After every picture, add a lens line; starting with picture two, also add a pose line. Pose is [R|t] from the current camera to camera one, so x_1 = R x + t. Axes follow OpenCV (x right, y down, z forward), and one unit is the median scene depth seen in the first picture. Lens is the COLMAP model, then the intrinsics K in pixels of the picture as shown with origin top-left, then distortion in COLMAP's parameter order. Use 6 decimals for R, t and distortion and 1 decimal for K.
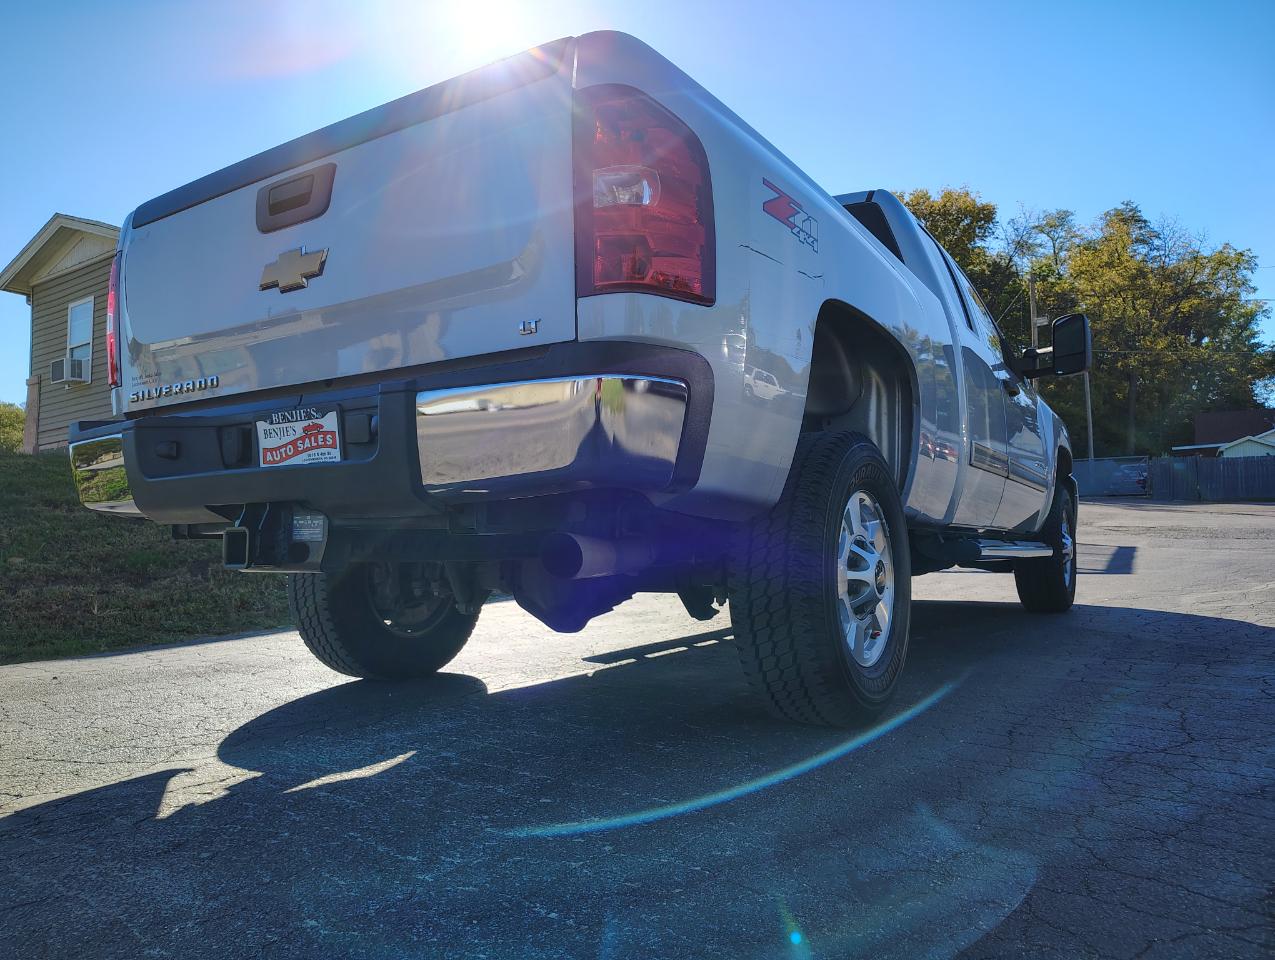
lens RADIAL K [[896.7, 0, 641.5], [0, 896.7, 456.6], [0, 0, 1]] dist [-0.001055, -0.006666]
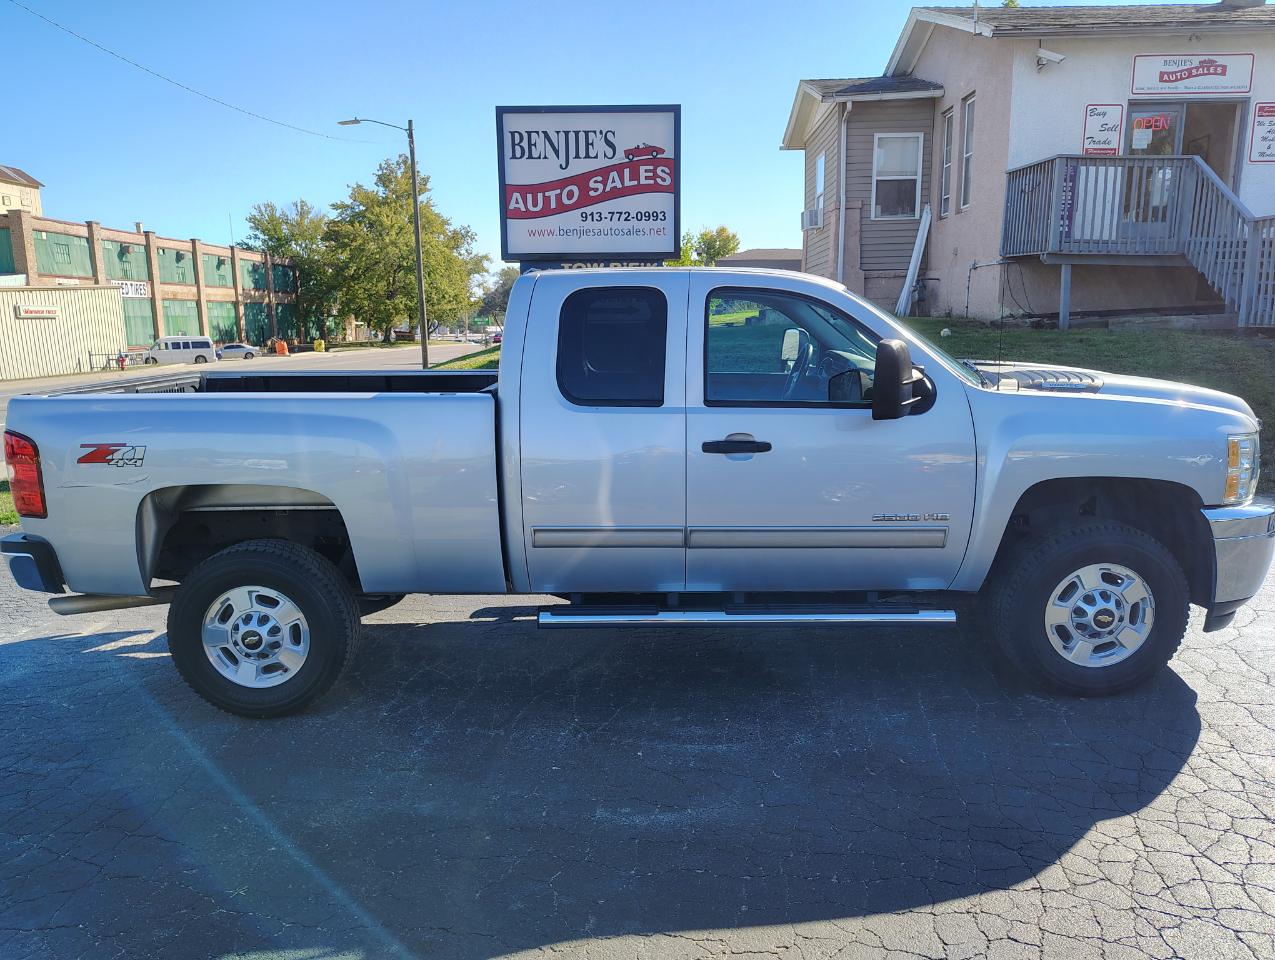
lens RADIAL K [[885.8, 0, 650.2], [0, 885.8, 485.8], [0, 0, 1]] dist [0.025984, -0.026797]
pose [[0.557109, 0.153955, -0.816044, 2.219182], [0.098102, 0.963583, 0.248764, -0.530147], [0.824624, -0.218644, 0.521717, 0.889820]]
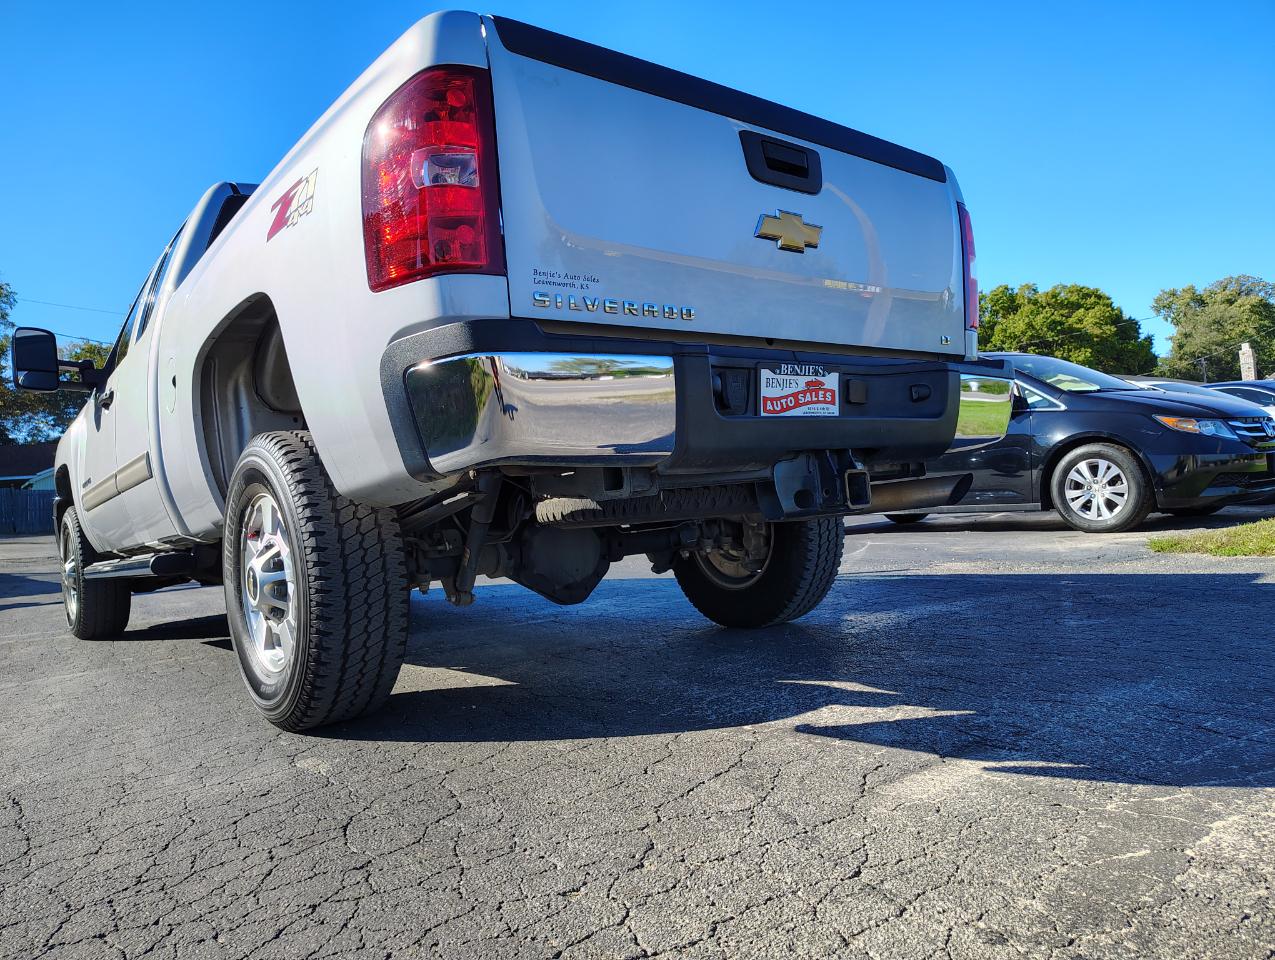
lens RADIAL K [[895.4, 0, 637.5], [0, 895.4, 480.0], [0, 0, 1]] dist [-0.010608, -0.006055]
pose [[0.325502, 0.021559, 0.945295, -1.381298], [-0.007282, 0.999768, -0.020293, 0.102193], [-0.945513, -0.000279, 0.325584, 0.806574]]
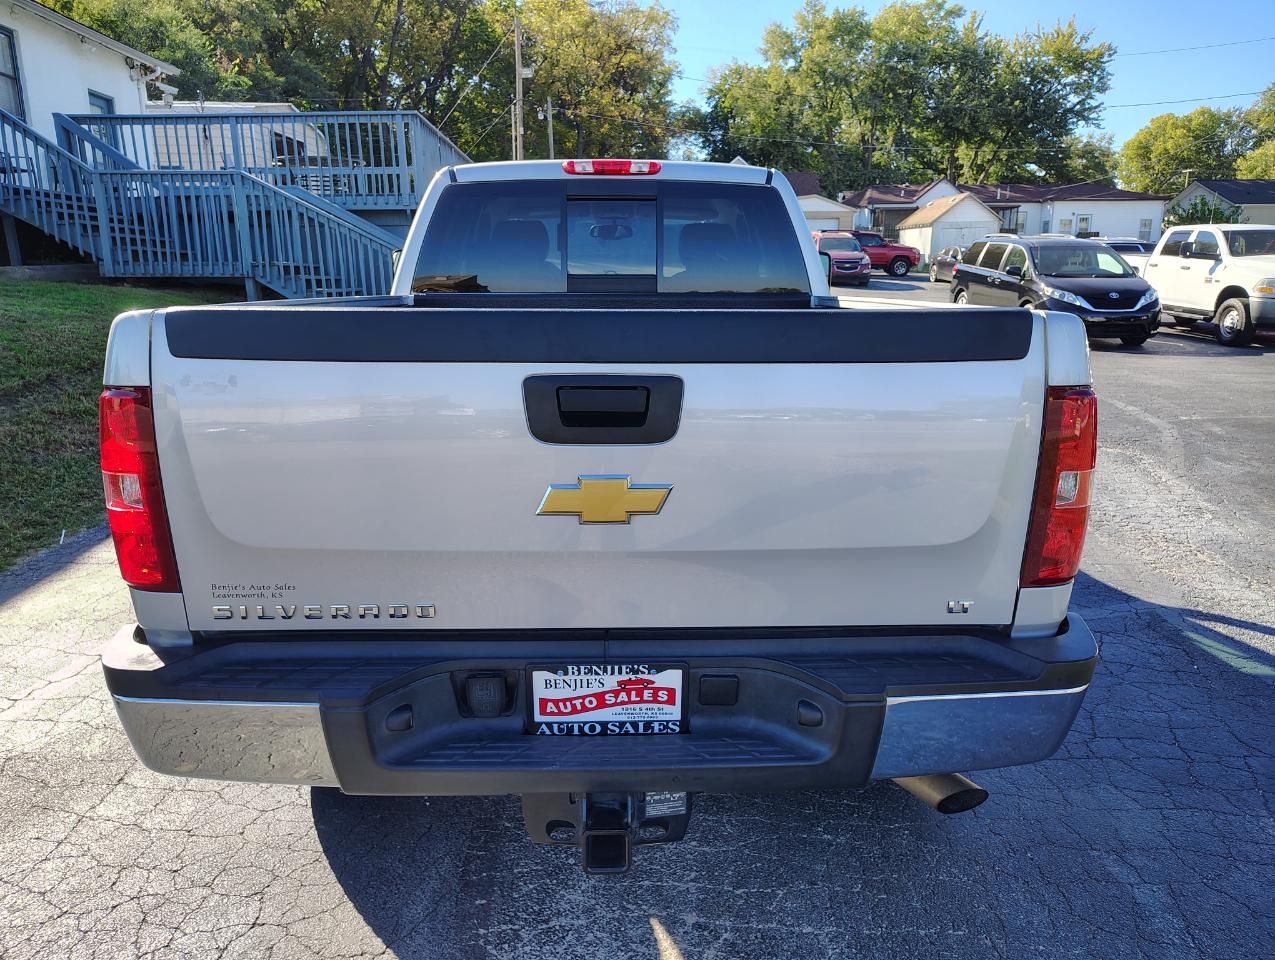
lens RADIAL K [[898.6, 0, 640.8], [0, 898.6, 481.8], [0, 0, 1]] dist [-0.003421, 0.002736]
pose [[0.830056, -0.111777, 0.546363, -0.766255], [-0.067990, 0.952116, 0.298080, -0.444245], [-0.553520, -0.284570, 0.782710, 0.363283]]
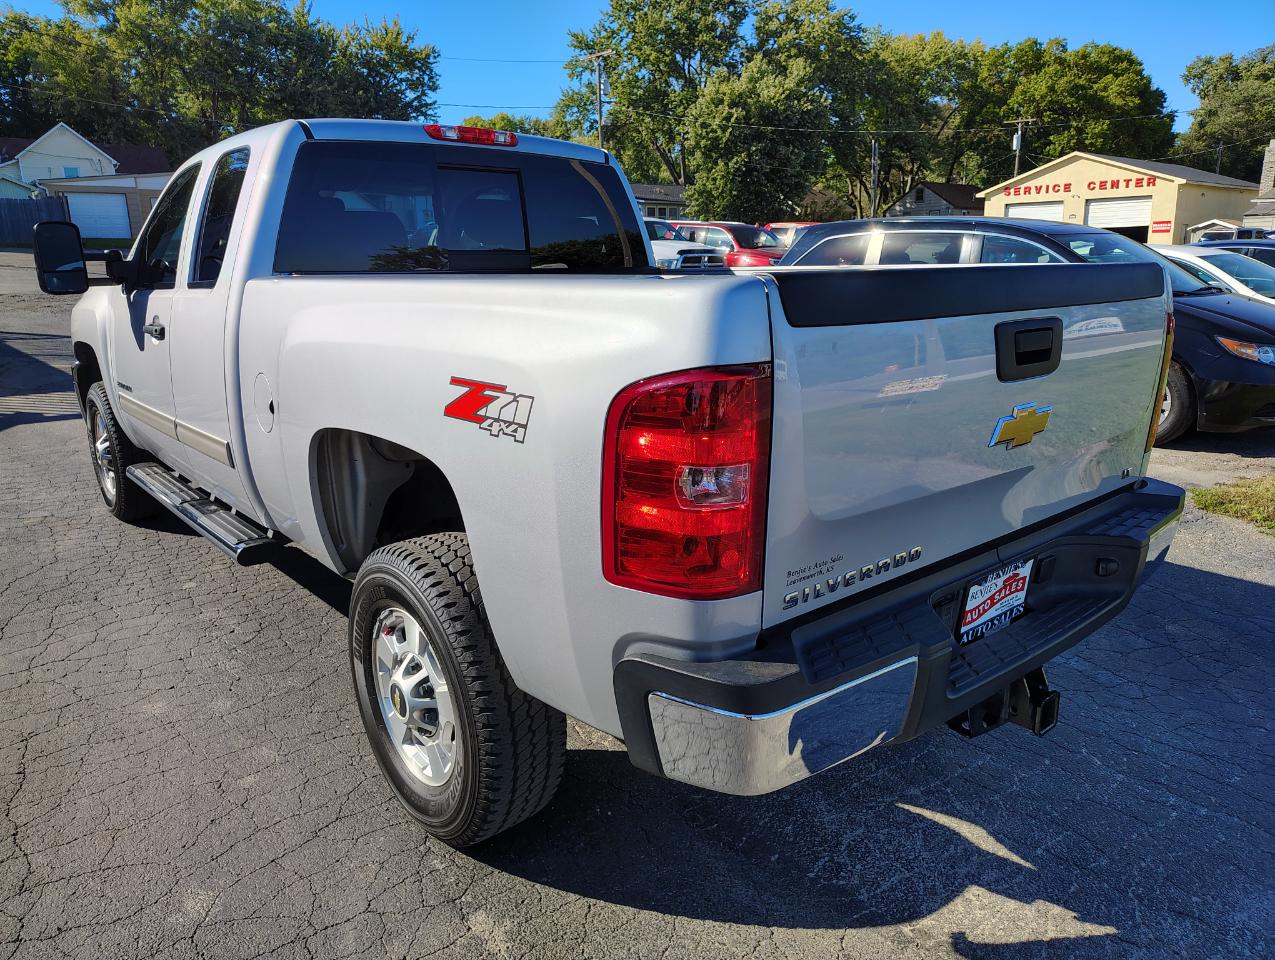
lens RADIAL K [[892.0, 0, 637.5], [0, 892.0, 480.0], [0, 0, 1]] dist [-0.003502, 0.000848]
pose [[0.301570, -0.220998, 0.927478, -1.344718], [-0.090585, 0.961725, 0.258612, -0.346757], [-0.949131, -0.162005, 0.270008, 1.088981]]
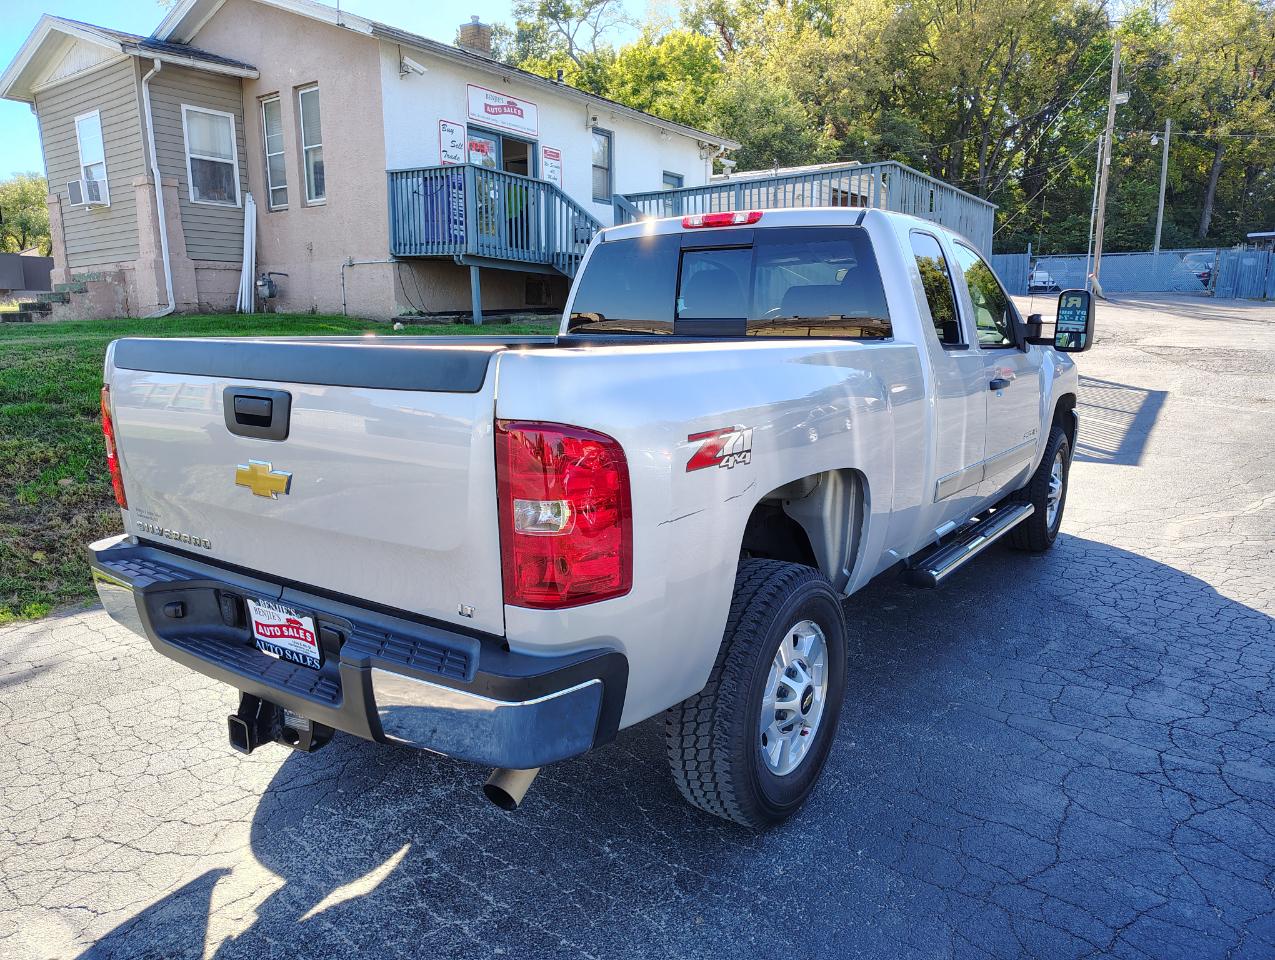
lens RADIAL K [[898.6, 0, 640.8], [0, 898.6, 481.8], [0, 0, 1]] dist [-0.003421, 0.002736]
pose [[0.998923, 0.014626, -0.044042, 0.114254], [-0.001914, 0.961212, 0.275804, -0.491640], [0.046368, -0.275423, 0.960204, -0.023993]]
